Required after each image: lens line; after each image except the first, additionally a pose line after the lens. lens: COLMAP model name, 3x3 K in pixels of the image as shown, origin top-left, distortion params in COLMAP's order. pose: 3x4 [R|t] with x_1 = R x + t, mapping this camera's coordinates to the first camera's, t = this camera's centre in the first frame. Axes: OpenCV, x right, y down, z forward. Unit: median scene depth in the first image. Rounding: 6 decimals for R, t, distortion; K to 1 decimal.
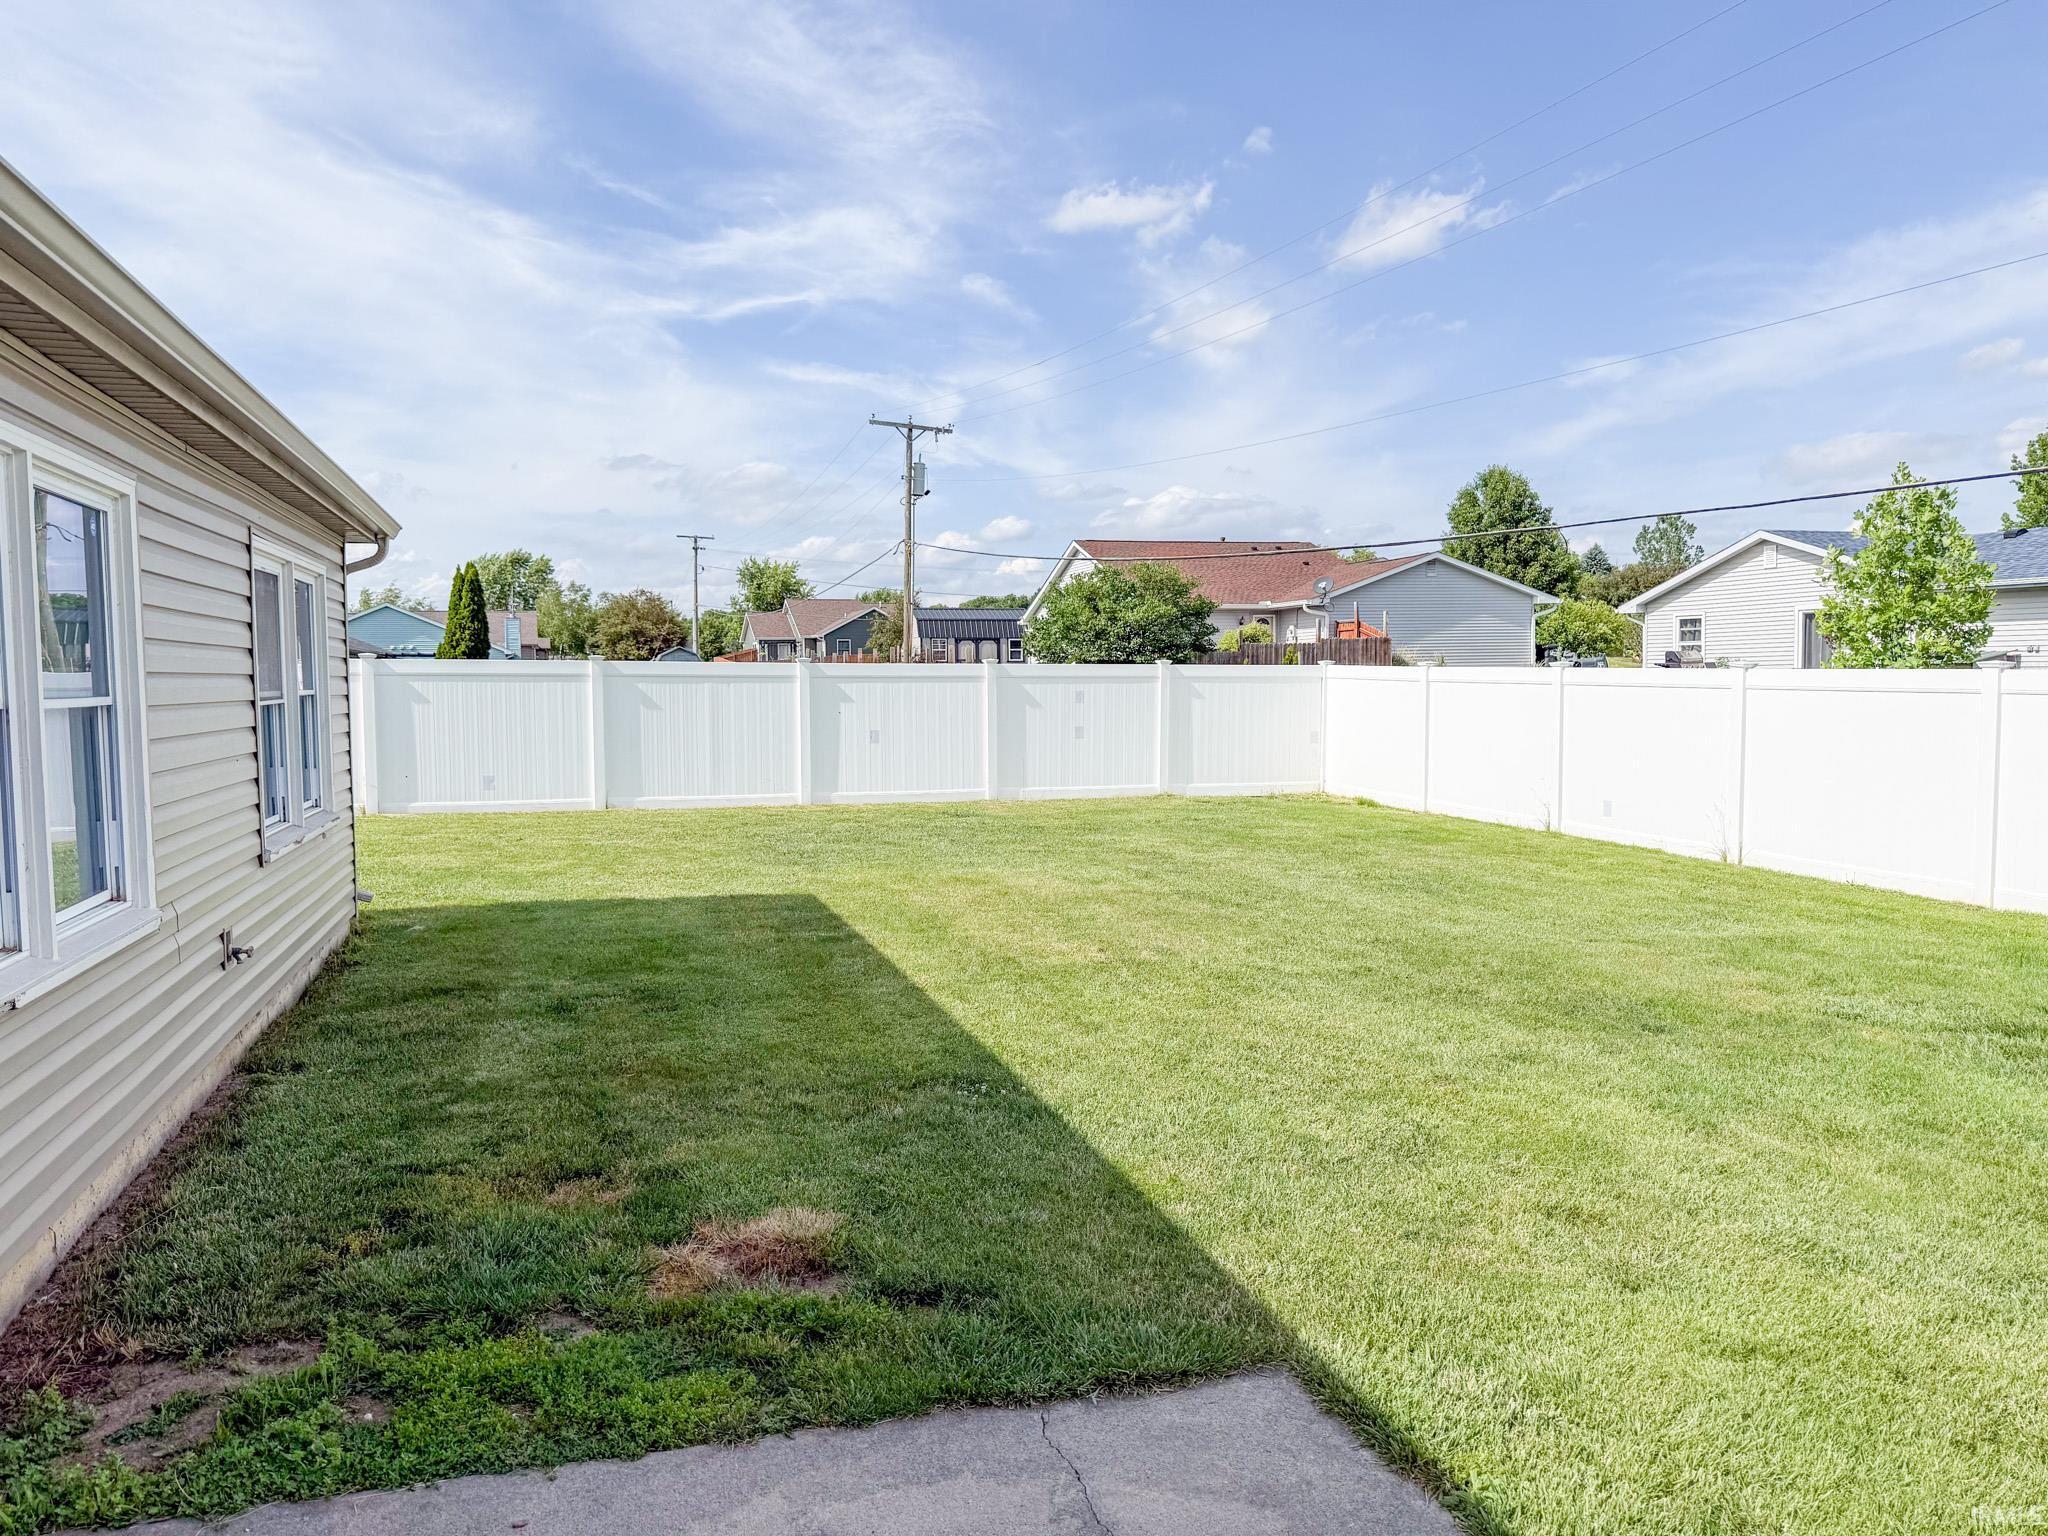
lens RADIAL K [[1454.5, 0, 1023.1], [0, 1454.5, 766.9], [0, 0, 1]] dist [0.040795, -0.004042]
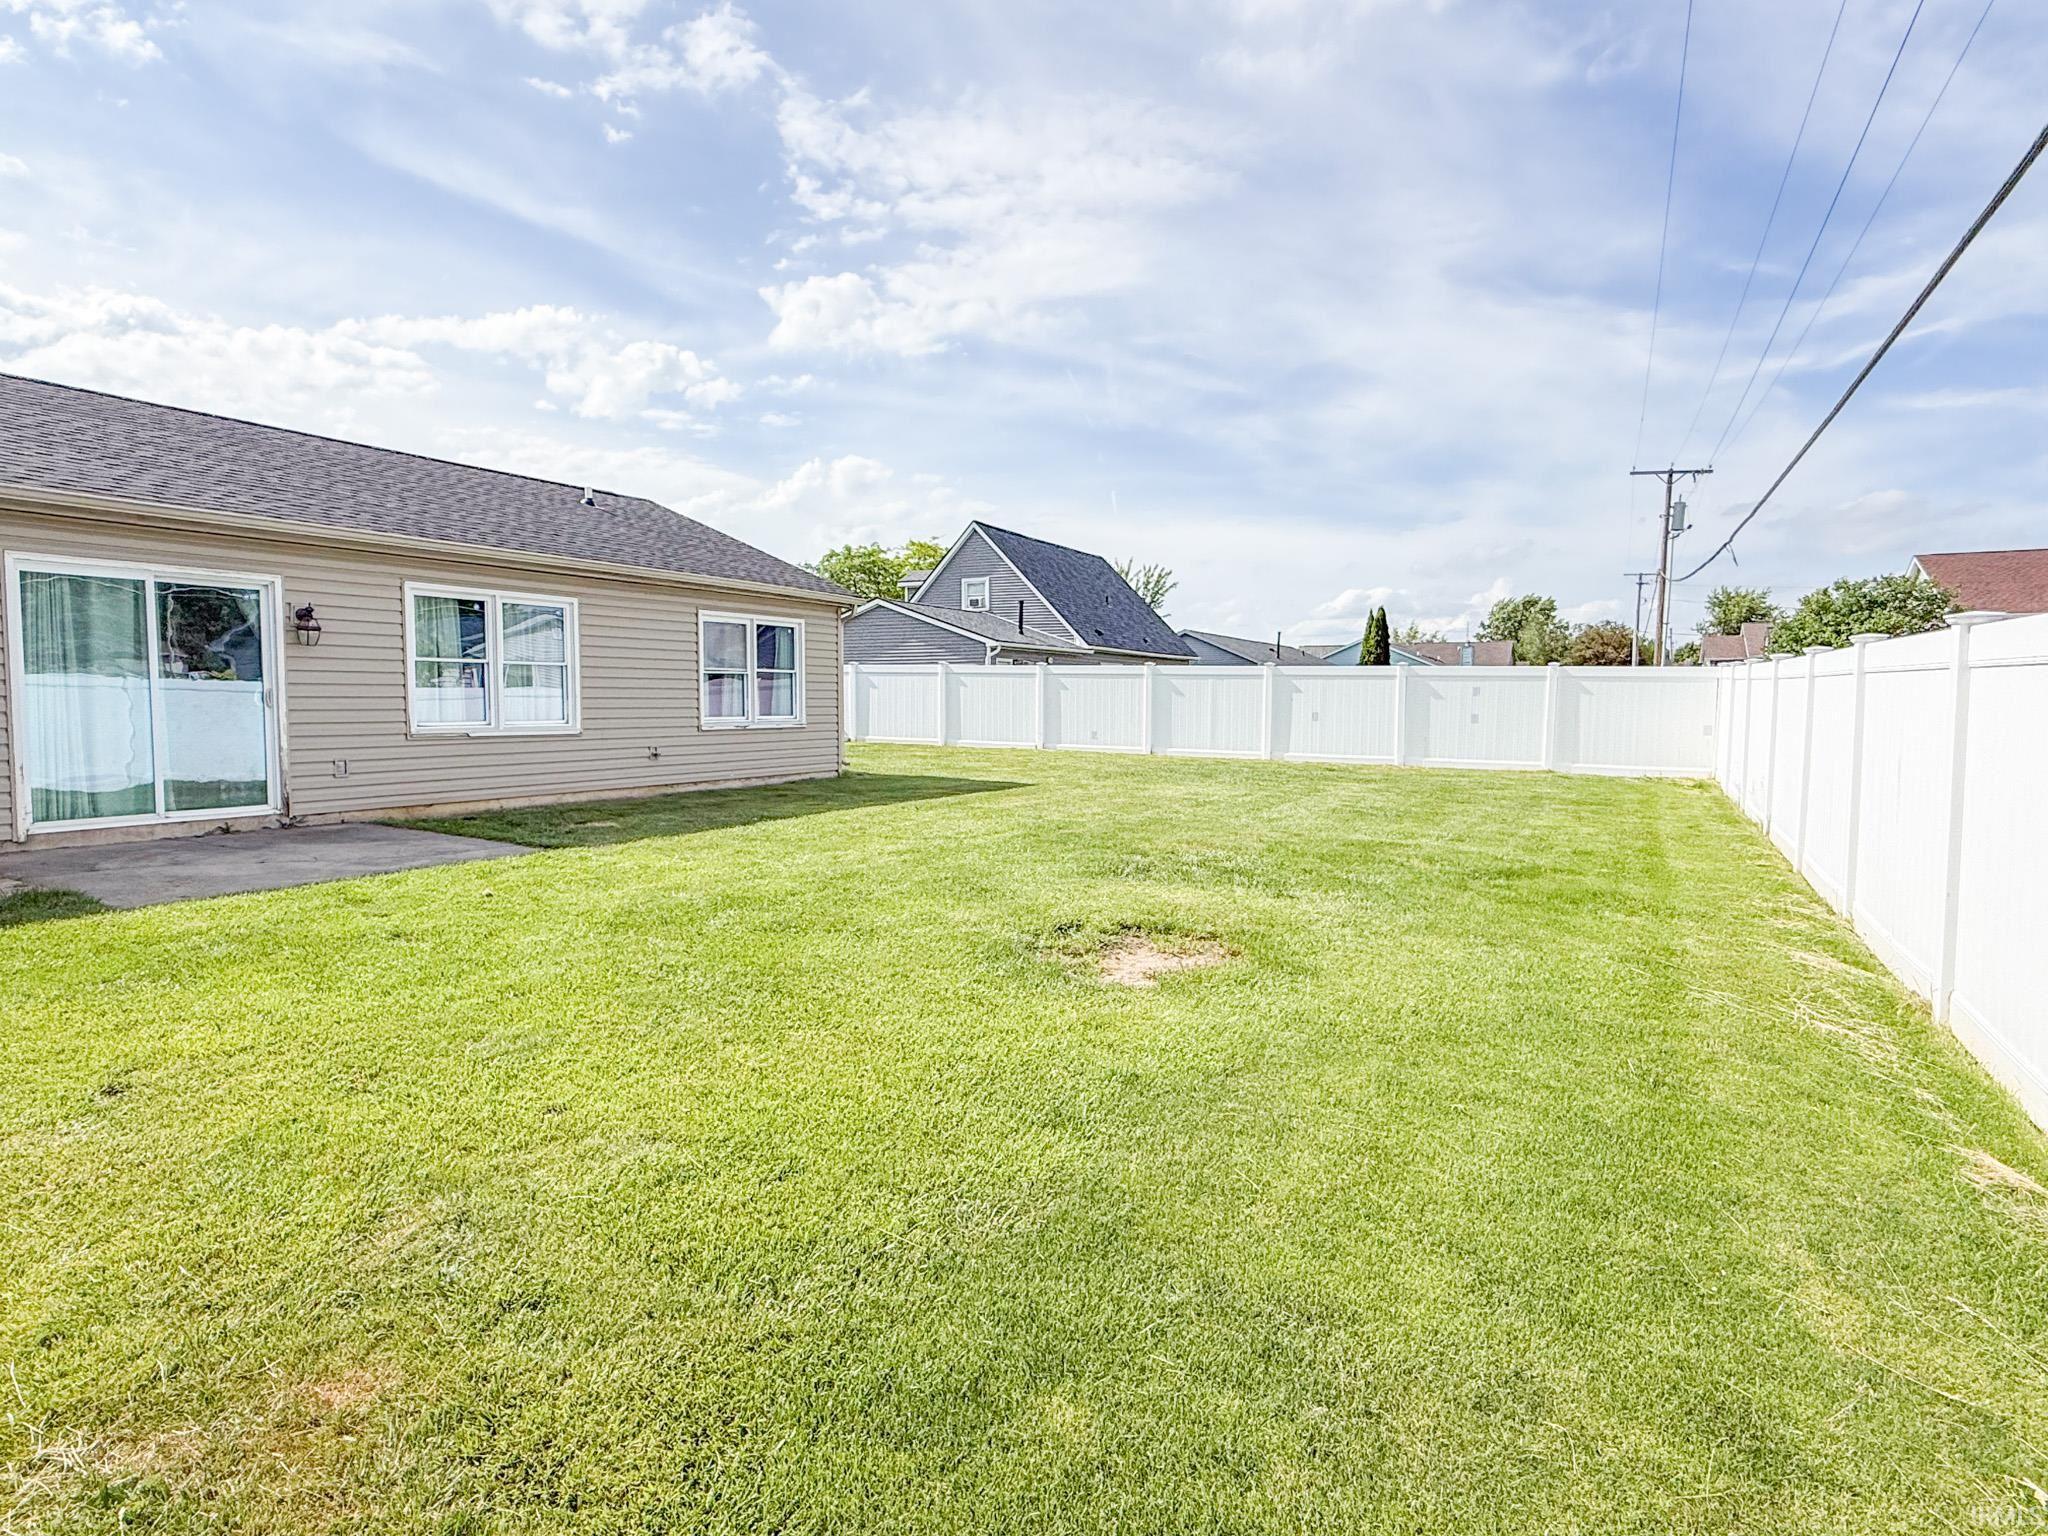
lens RADIAL K [[1149.2, 0, 1040.5], [0, 1149.2, 767.1], [0, 0, 1]] dist [-0.002085, 0.000128]
pose [[0.698640, 0.056511, -0.713238, 0.238487], [-0.055911, 0.998140, 0.024318, 0.007731], [0.713285, 0.022888, 0.700500, 0.002688]]
